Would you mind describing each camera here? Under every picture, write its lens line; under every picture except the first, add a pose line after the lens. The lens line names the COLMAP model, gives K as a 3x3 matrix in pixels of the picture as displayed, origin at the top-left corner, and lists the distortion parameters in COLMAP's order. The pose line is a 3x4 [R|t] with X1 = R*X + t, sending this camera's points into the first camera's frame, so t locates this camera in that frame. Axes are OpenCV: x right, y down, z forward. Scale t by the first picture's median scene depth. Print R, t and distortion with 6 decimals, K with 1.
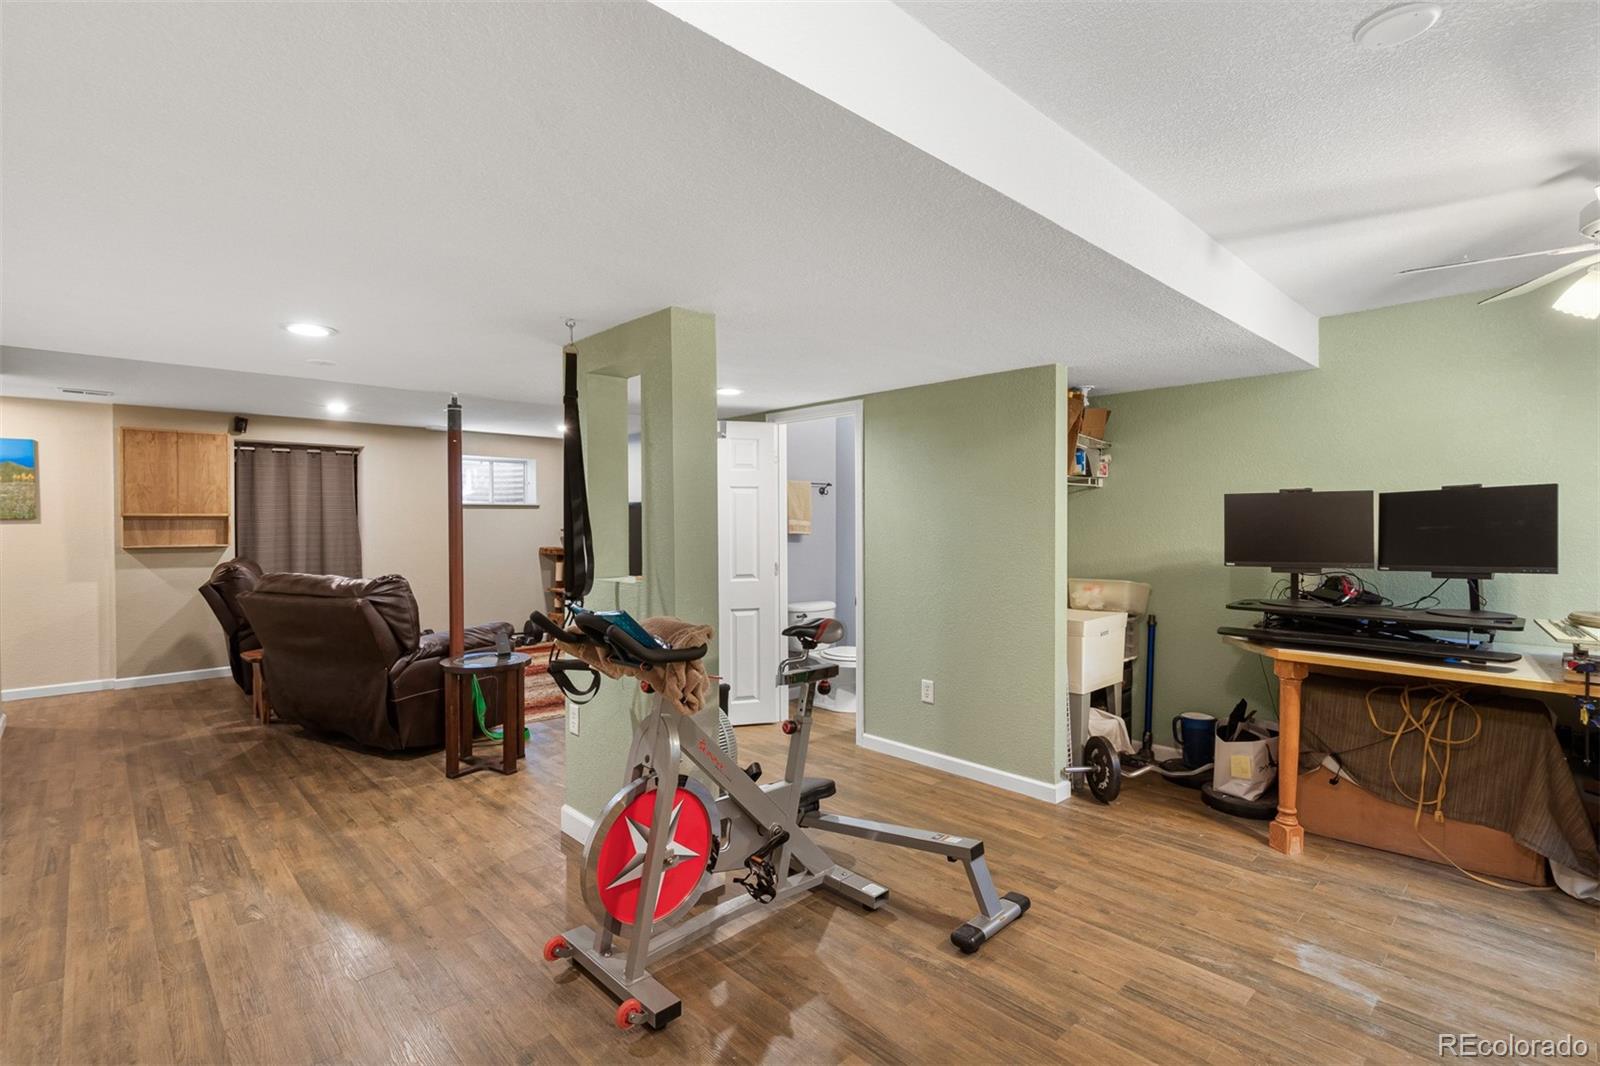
lens RADIAL K [[743.7, 0, 792.4], [0, 743.7, 536.2], [0, 0, 1]] dist [-0.000667, 0.000307]
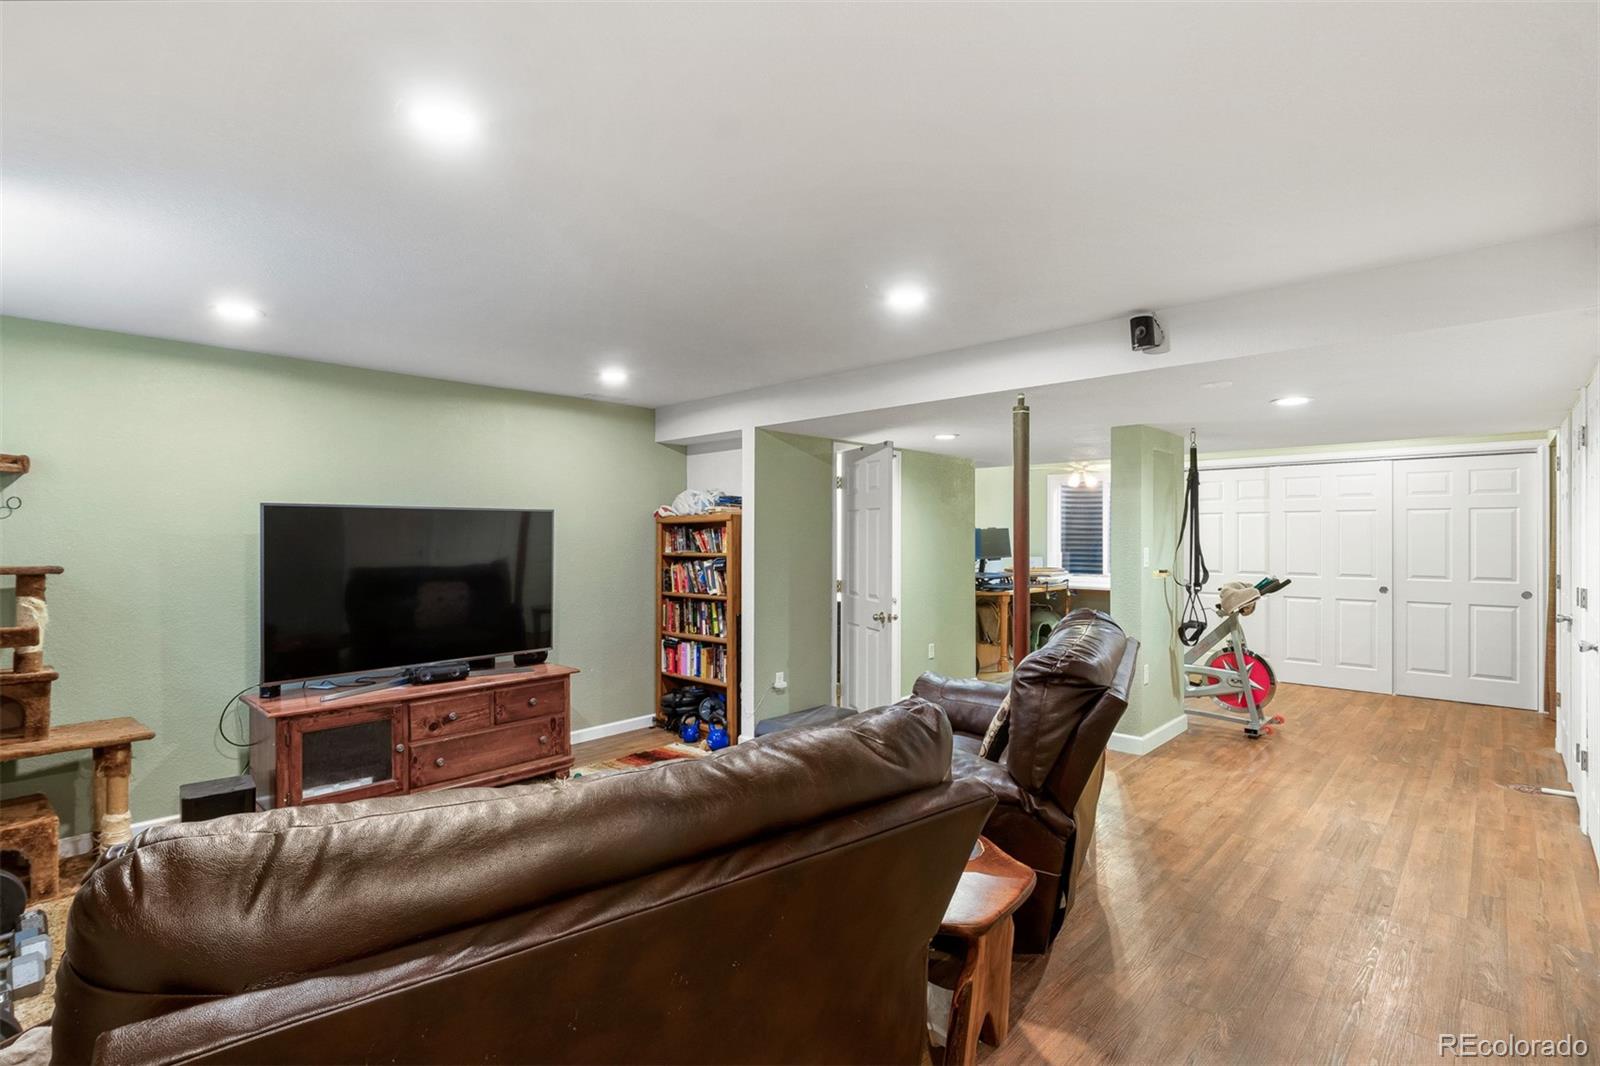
lens RADIAL K [[743.7, 0, 792.4], [0, 743.7, 536.2], [0, 0, 1]] dist [-0.000667, 0.000307]
pose [[-0.051408, -0.000640, 0.998678, -1.743699], [0.011820, 0.999929, 0.001250, -0.043293], [-0.998608, 0.011868, -0.051397, 1.772289]]
